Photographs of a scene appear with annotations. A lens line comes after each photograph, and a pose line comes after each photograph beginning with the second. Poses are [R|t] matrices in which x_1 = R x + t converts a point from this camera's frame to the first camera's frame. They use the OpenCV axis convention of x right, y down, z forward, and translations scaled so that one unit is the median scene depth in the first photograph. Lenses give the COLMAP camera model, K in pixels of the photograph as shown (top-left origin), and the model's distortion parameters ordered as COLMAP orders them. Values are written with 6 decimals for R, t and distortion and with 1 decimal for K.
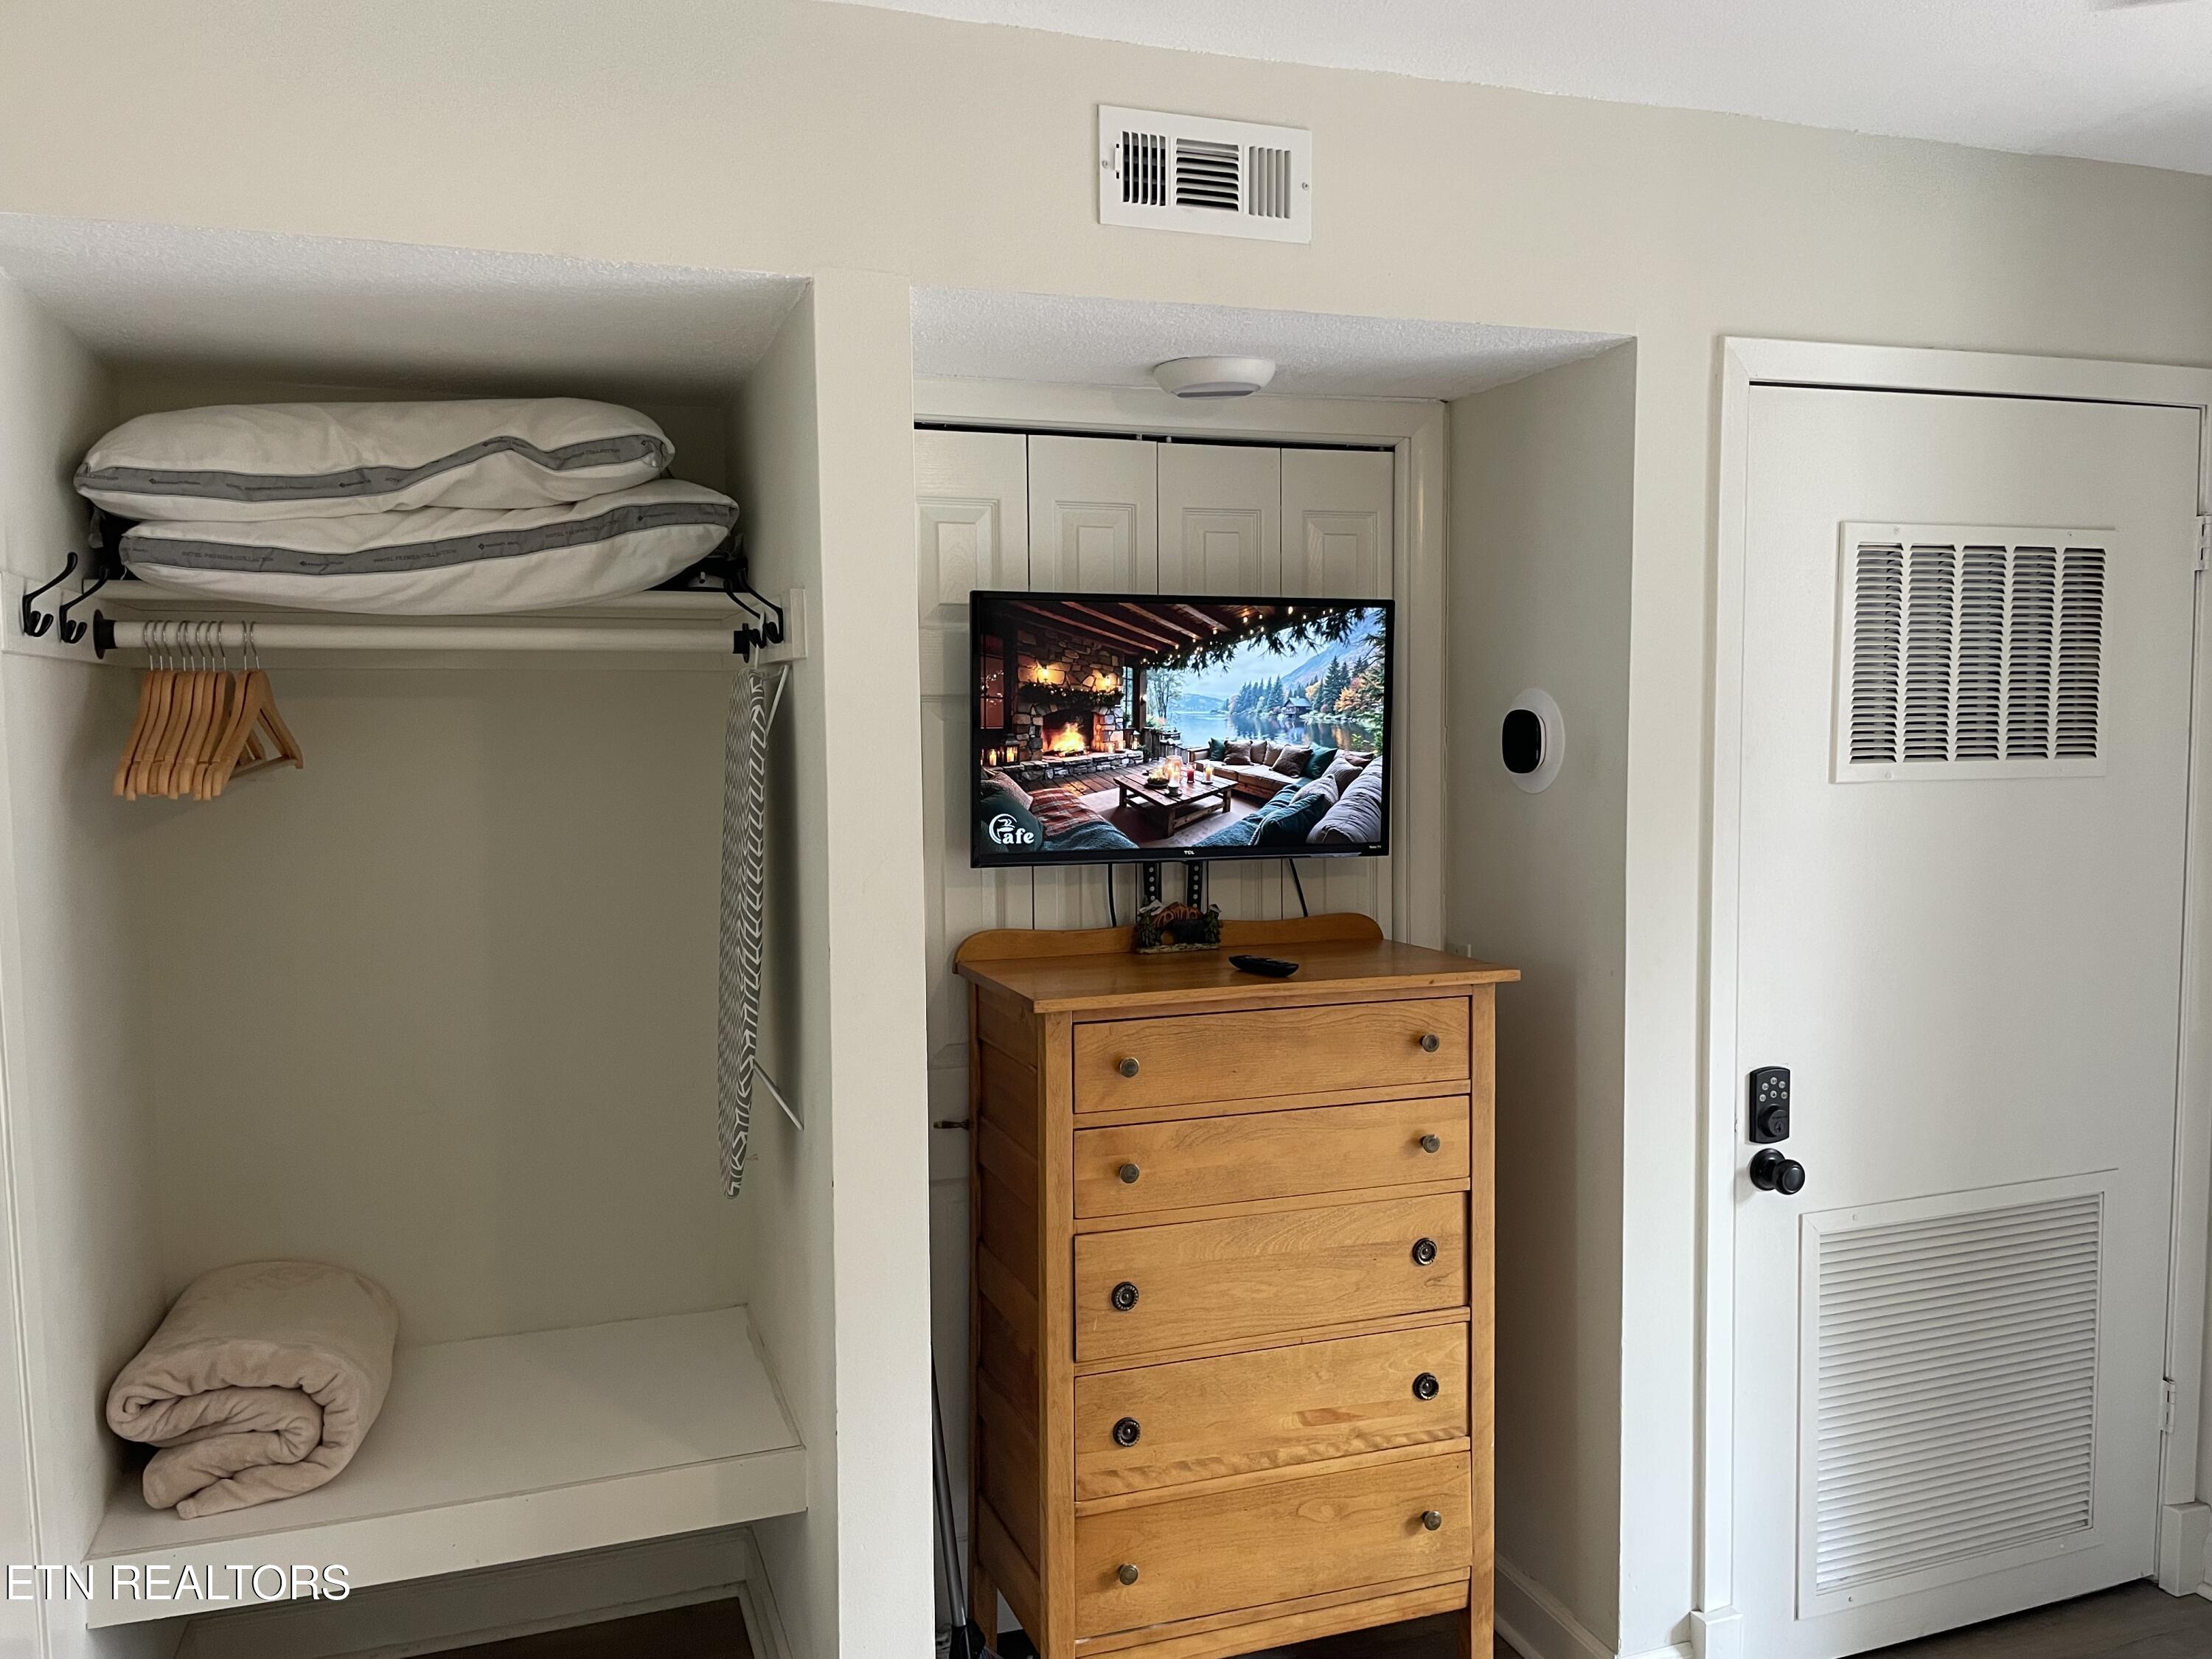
lens RADIAL K [[1684.5, 0, 1067.8], [0, 1684.5, 841.9], [0, 0, 1]] dist [0.101185, -0.147388]
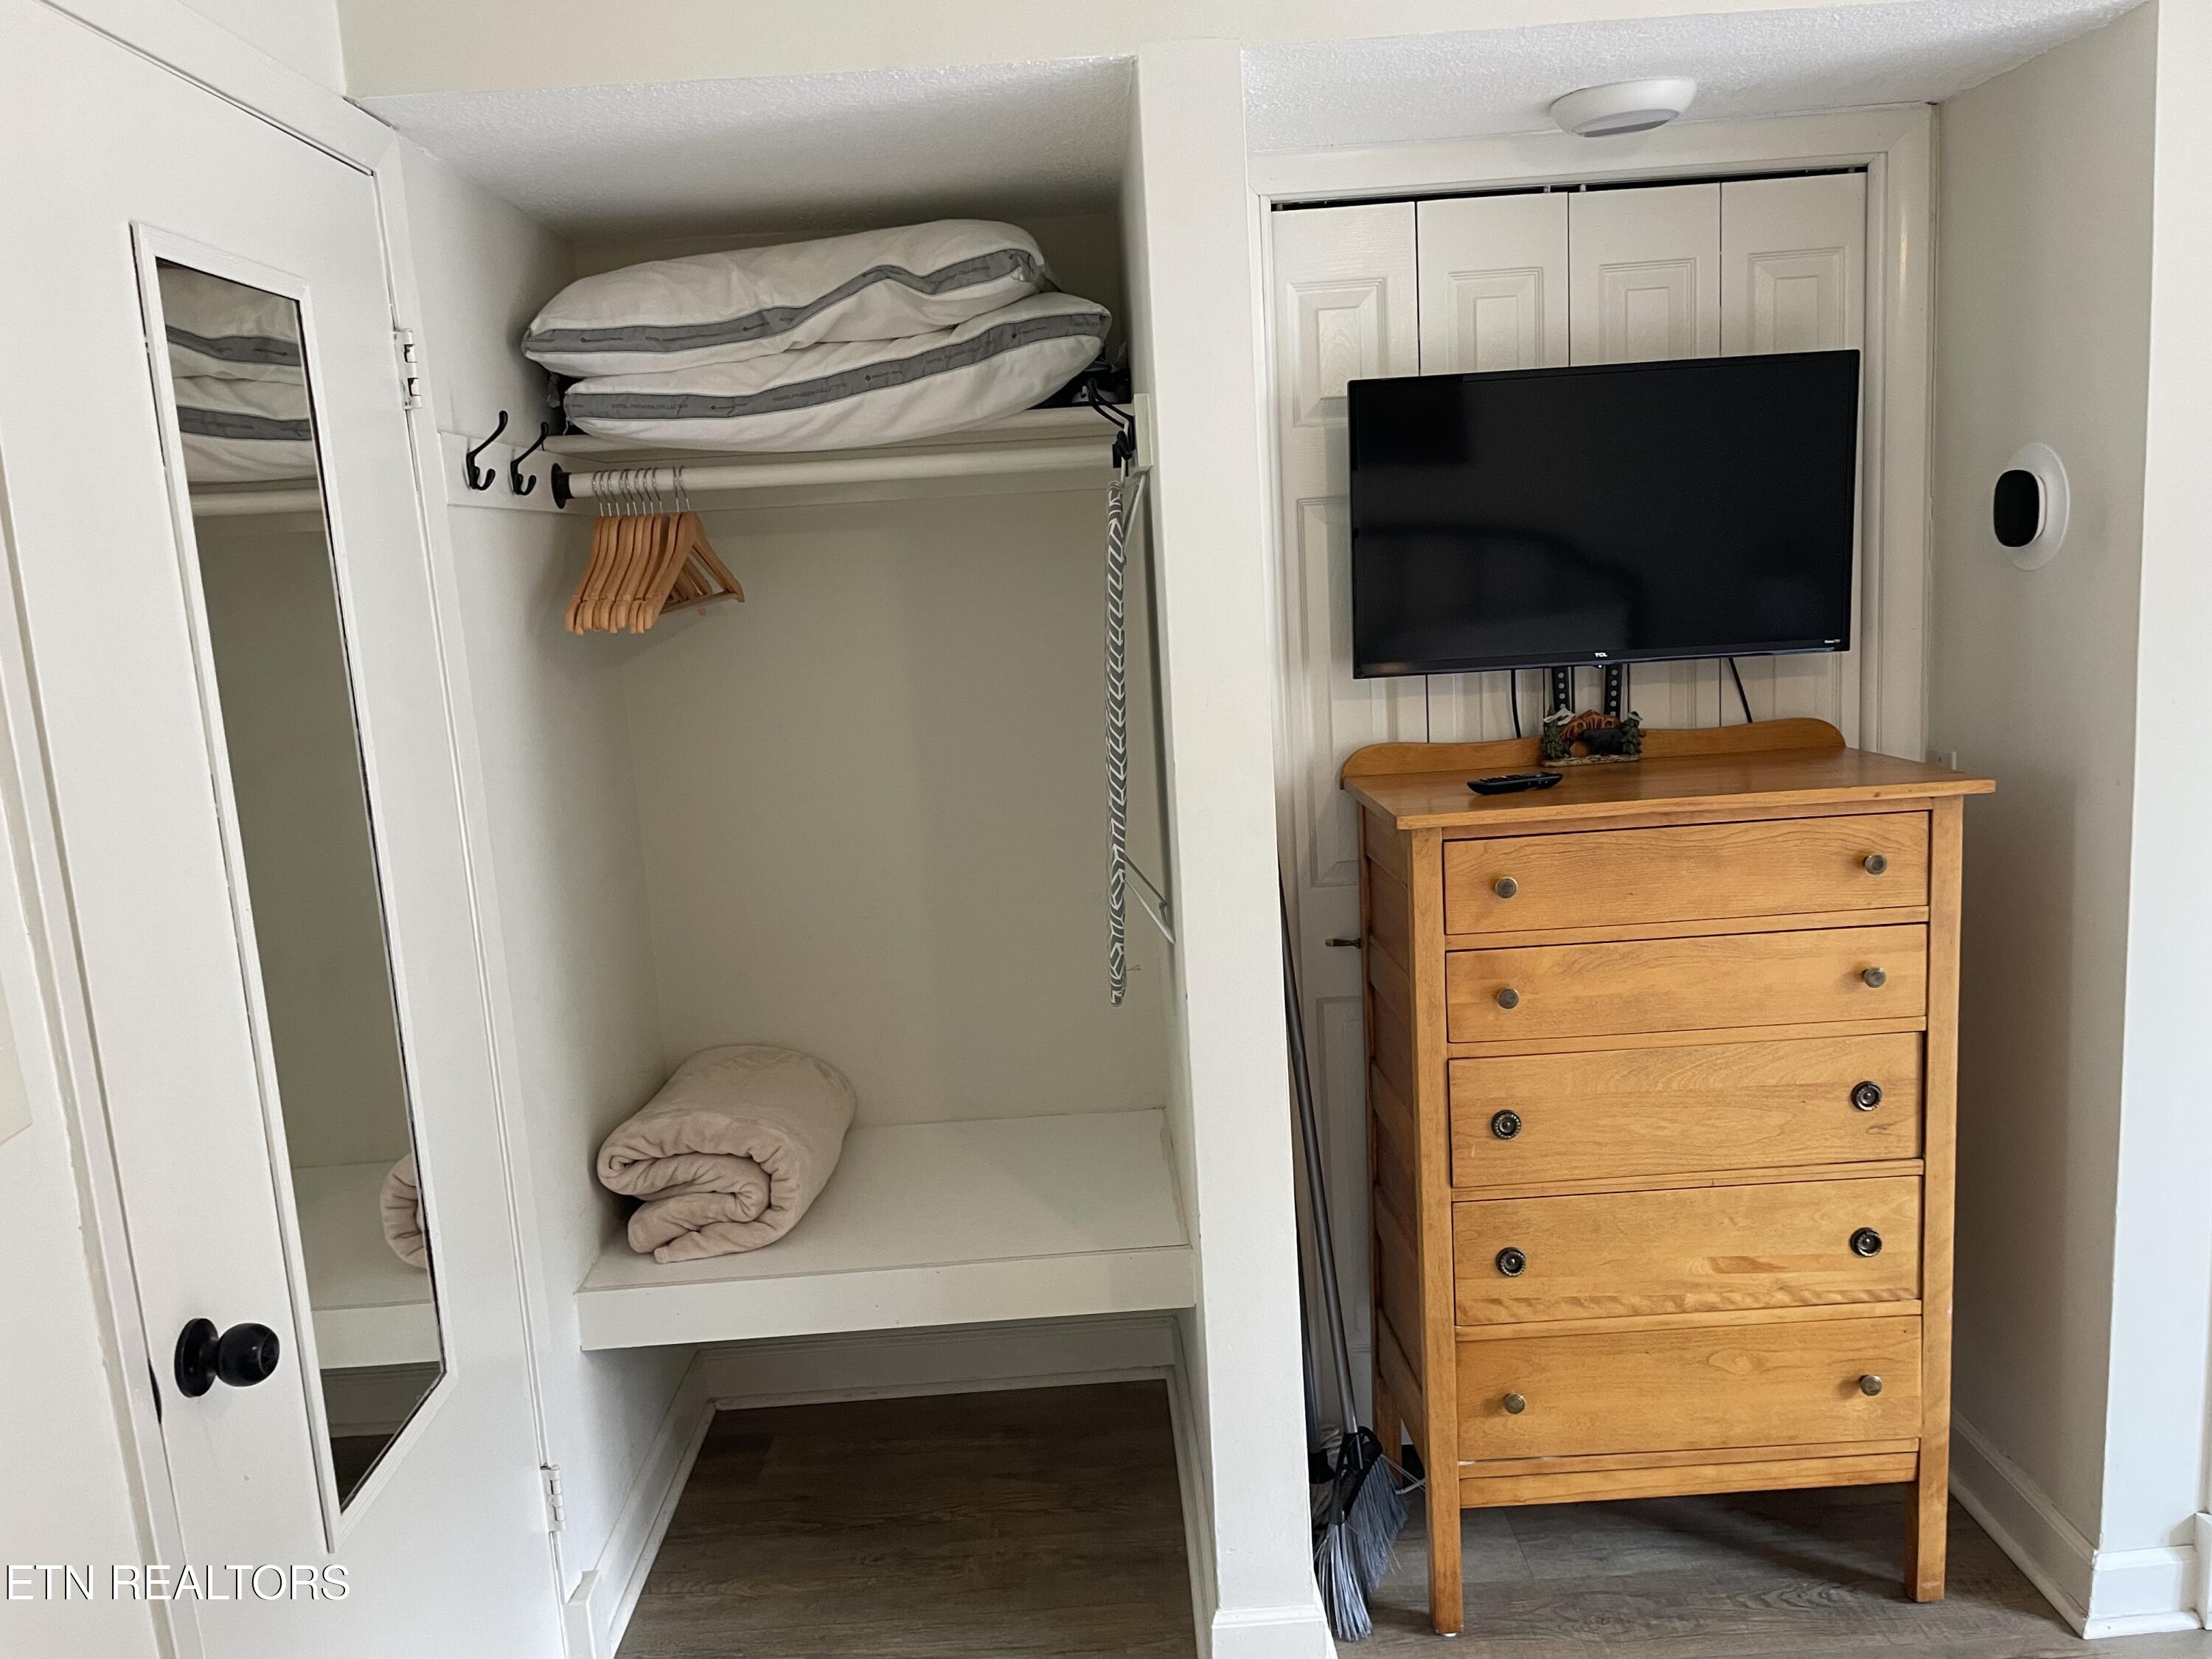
lens RADIAL K [[1670.1, 0, 1115.8], [0, 1670.1, 832.6], [0, 0, 1]] dist [0.093410, -0.125727]
pose [[0.948139, 0.003567, -0.317837, 0.122178], [0.028472, 0.994965, 0.096098, 0.007444], [0.316579, -0.100164, 0.943263, 0.053857]]
